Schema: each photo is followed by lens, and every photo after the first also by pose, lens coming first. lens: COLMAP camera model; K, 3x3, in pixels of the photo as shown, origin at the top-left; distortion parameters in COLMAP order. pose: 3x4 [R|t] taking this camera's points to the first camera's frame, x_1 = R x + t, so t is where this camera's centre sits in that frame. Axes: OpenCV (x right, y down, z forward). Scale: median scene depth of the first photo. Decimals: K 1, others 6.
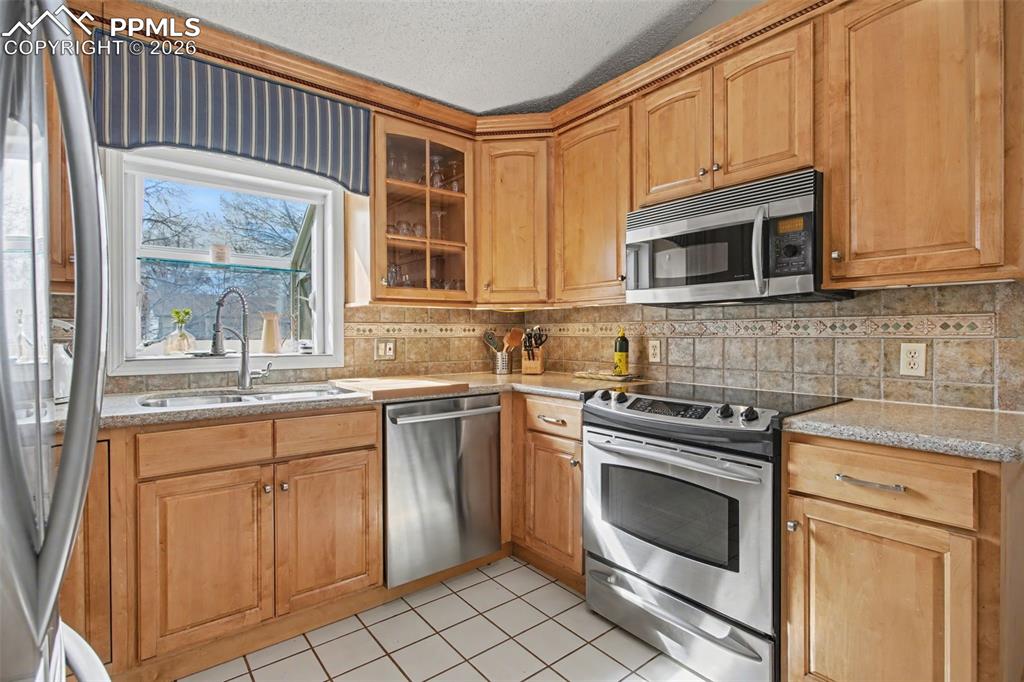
lens RADIAL K [[497.2, 0, 512.5], [0, 497.2, 336.6], [0, 0, 1]] dist [-0.010243, -0.000169]
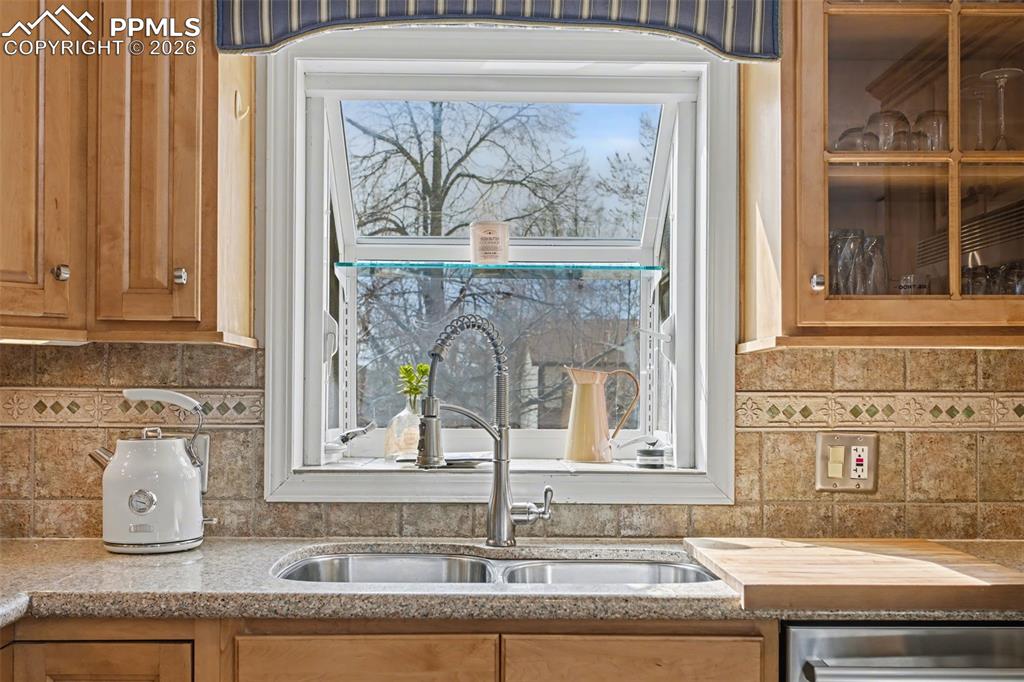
lens RADIAL K [[1156.2, 0, 500.0], [0, 1156.2, 395.1], [0, 0, 1]] dist [0.006506, 0.000000]
pose [[0.786761, 0.003625, -0.617248, 0.083479], [-0.008829, 0.999947, -0.005380, -0.019941], [0.617195, 0.009683, 0.786750, 0.167824]]
